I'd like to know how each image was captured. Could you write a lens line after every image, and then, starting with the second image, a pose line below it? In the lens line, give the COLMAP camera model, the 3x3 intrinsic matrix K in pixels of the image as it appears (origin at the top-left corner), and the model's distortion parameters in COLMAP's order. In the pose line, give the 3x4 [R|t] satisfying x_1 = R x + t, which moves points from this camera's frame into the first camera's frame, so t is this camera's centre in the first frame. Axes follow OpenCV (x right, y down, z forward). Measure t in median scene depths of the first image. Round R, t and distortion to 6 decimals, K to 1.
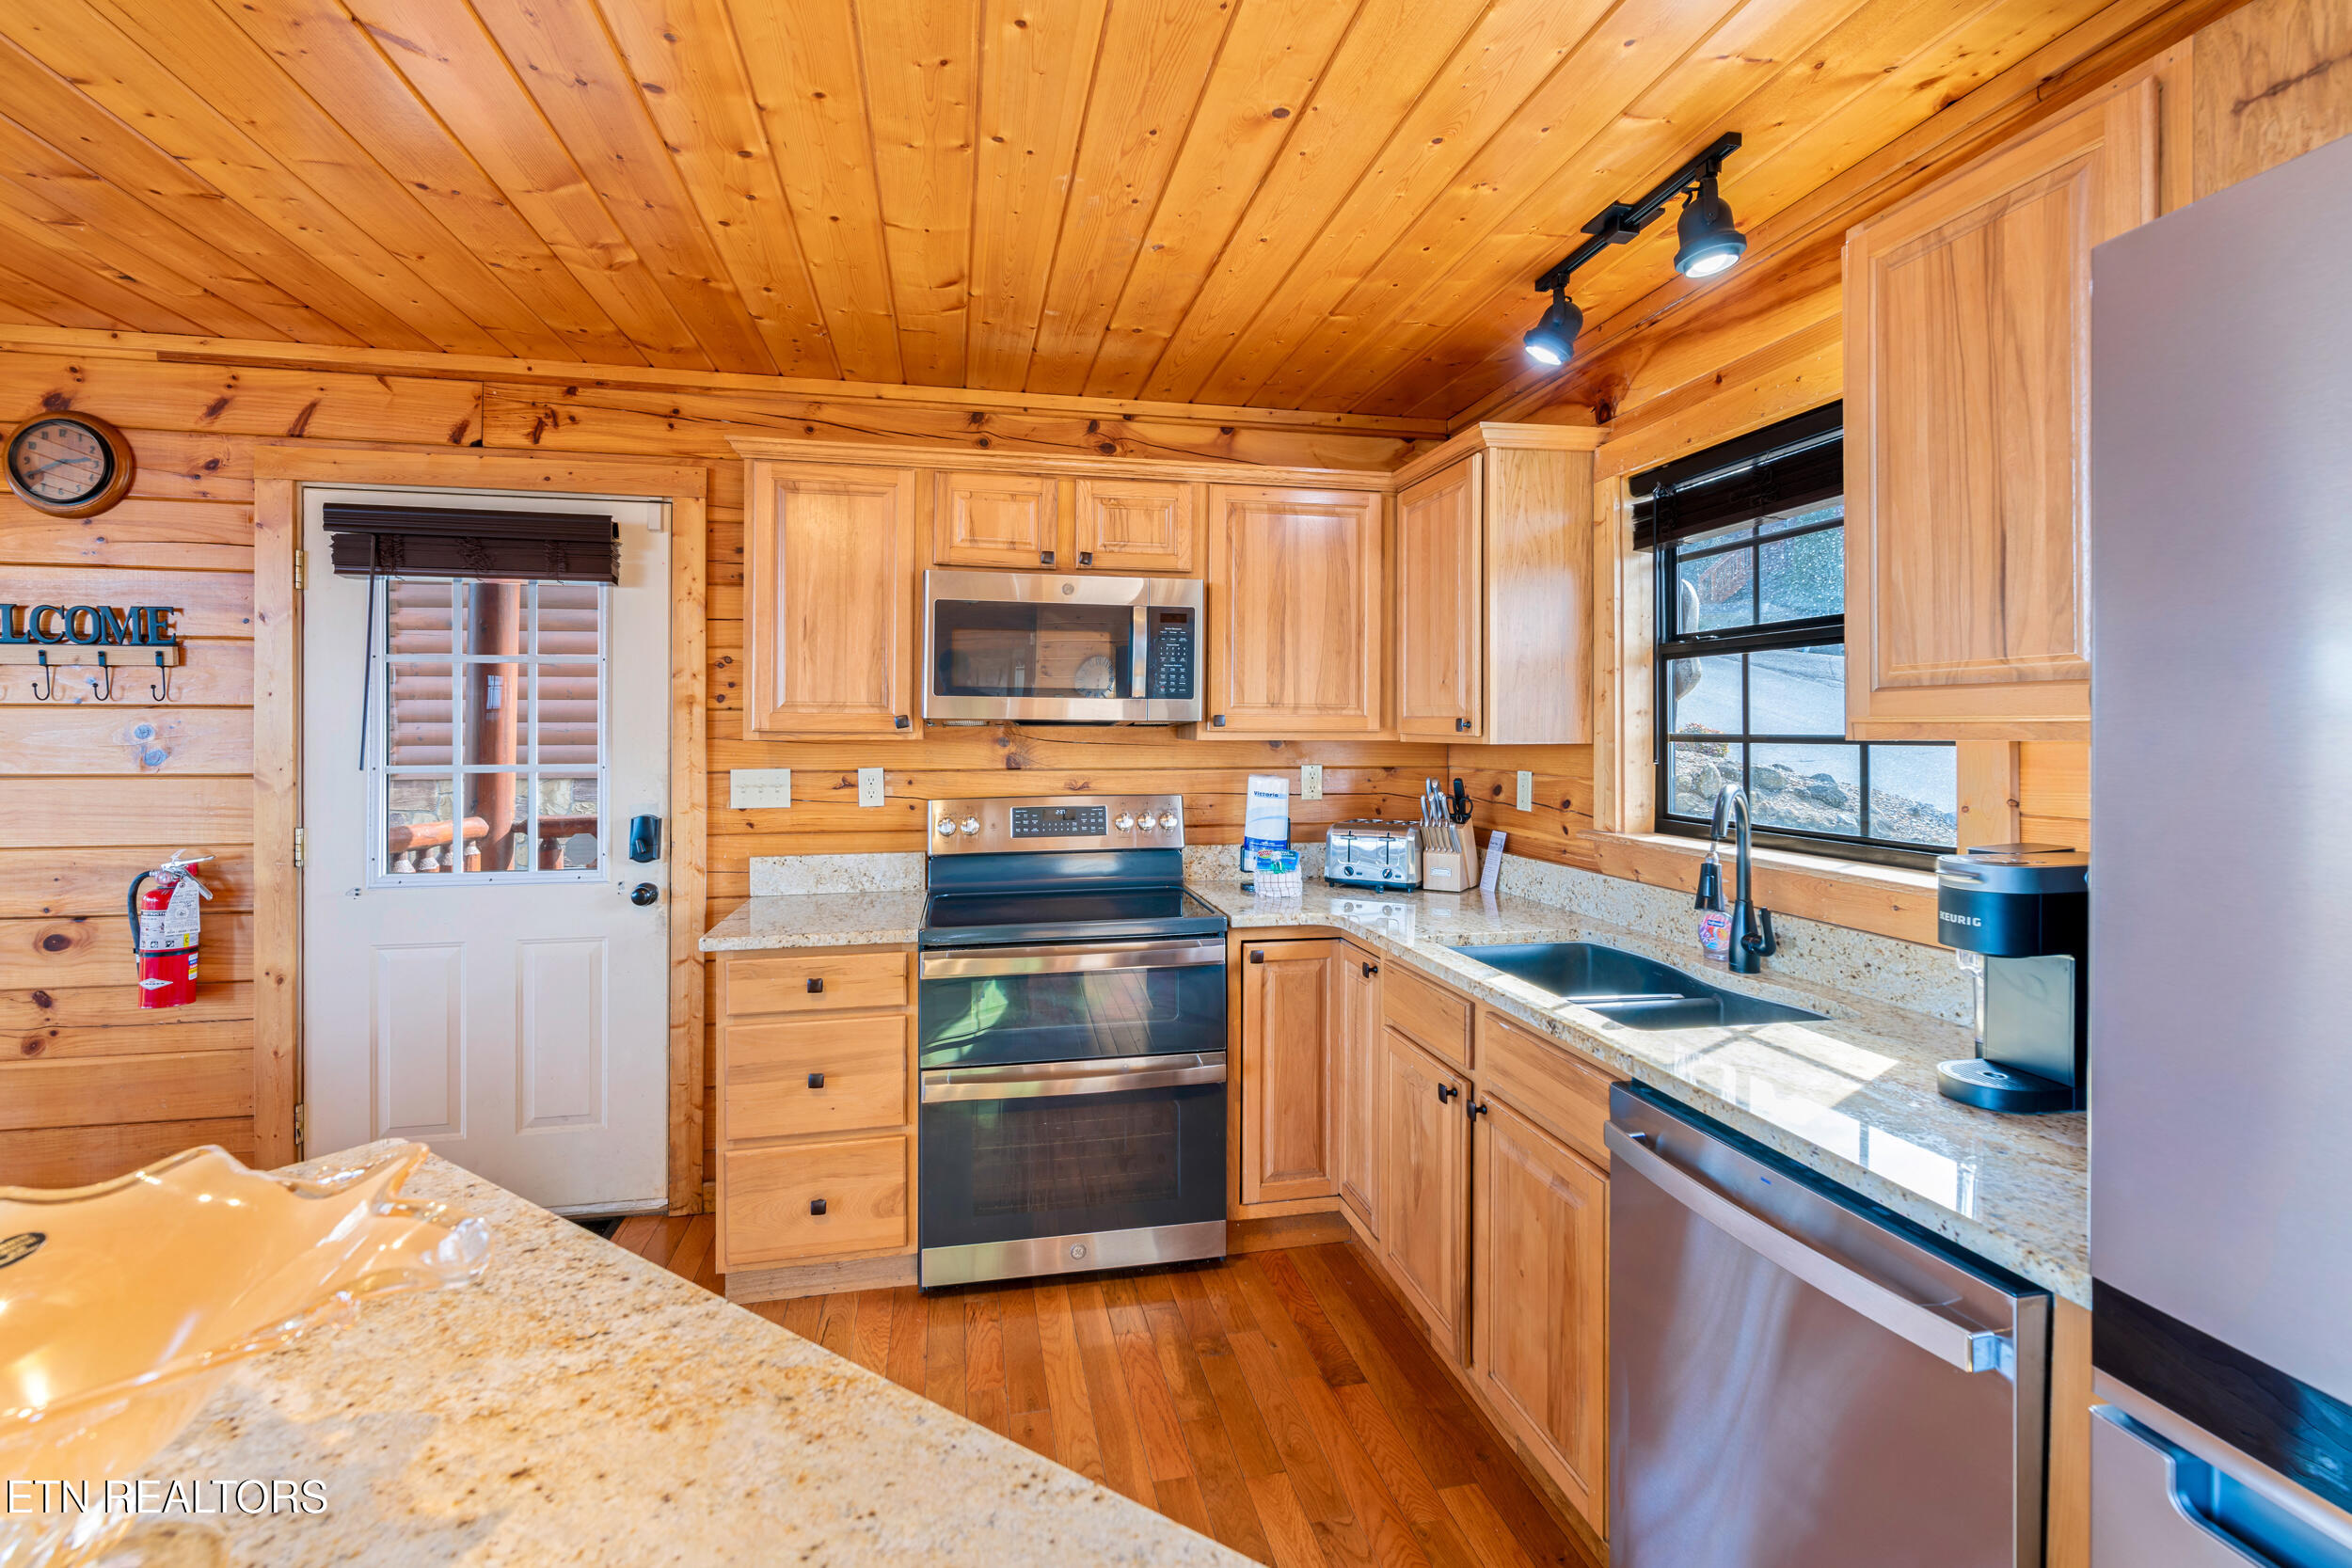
lens RADIAL K [[1051.3, 0, 1160.1], [0, 1051.3, 722.4], [0, 0, 1]] dist [-0.000276, 0.000280]
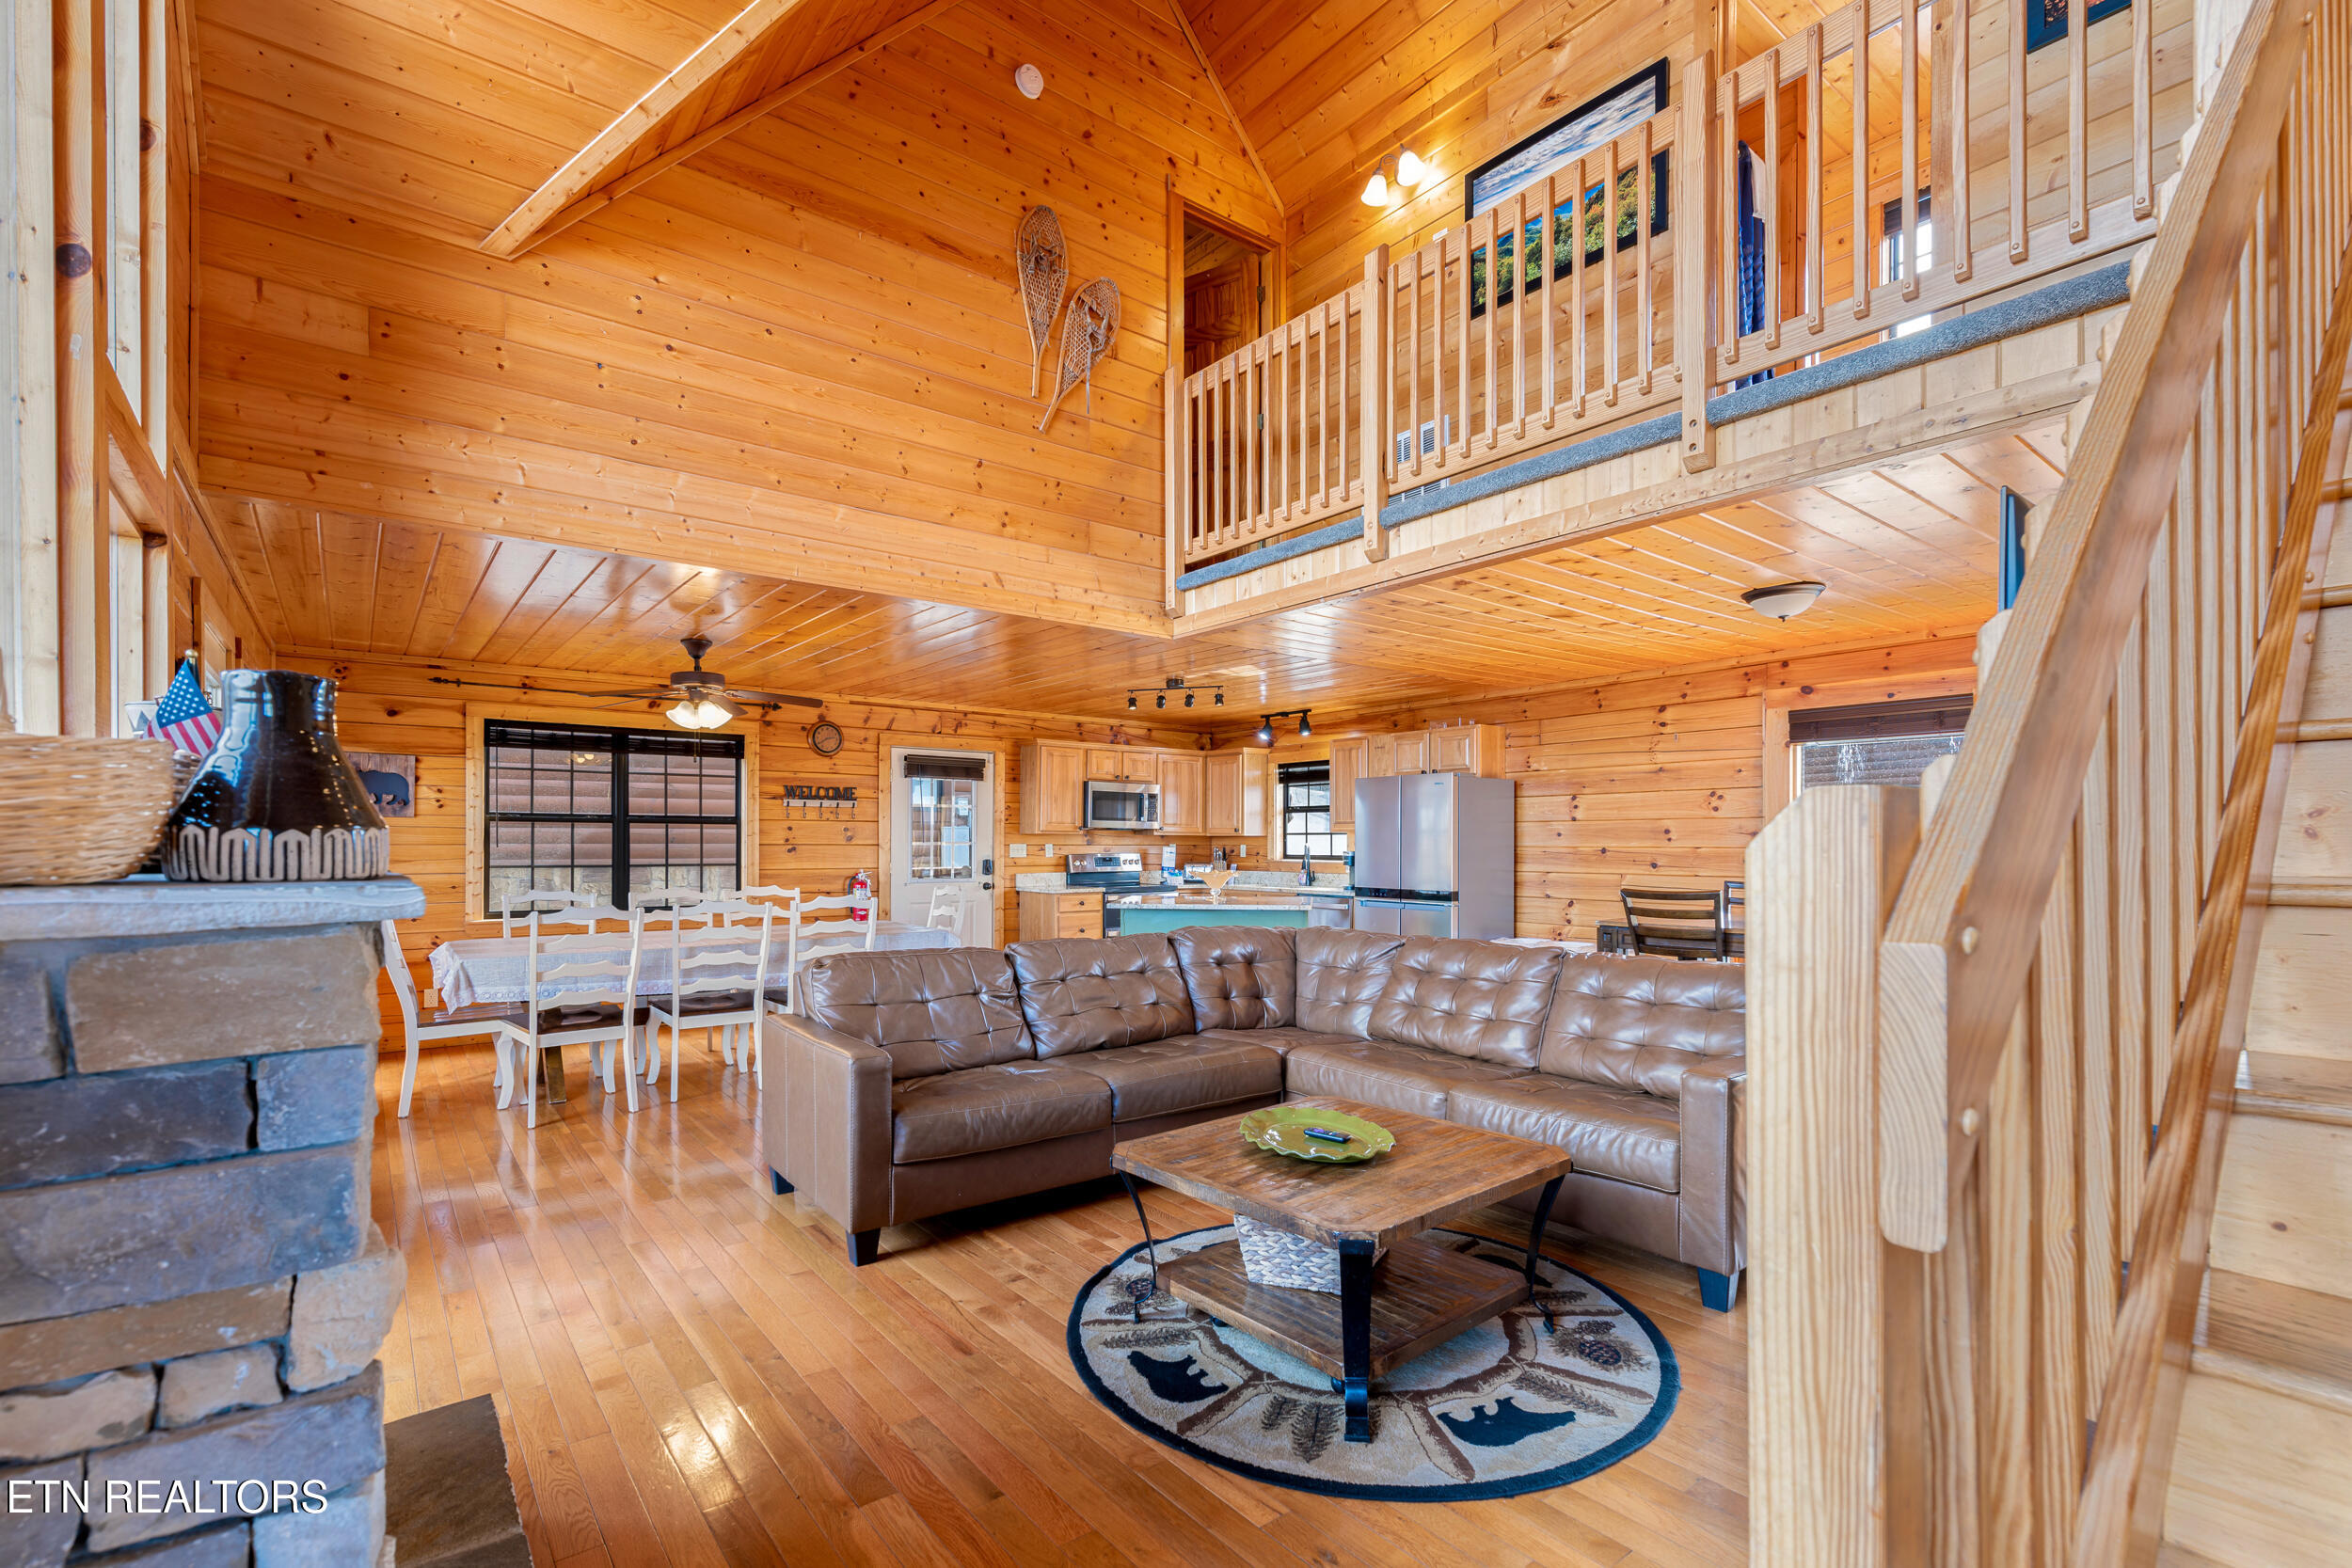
lens RADIAL K [[1051.3, 0, 1173.7], [0, 1051.3, 842.5], [0, 0, 1]] dist [-0.000276, 0.000280]
pose [[0.893224, 0.001789, 0.449609, -1.480378], [-0.003587, 0.999989, 0.003146, 0.032833], [-0.449598, -0.004423, 0.893220, -2.054150]]
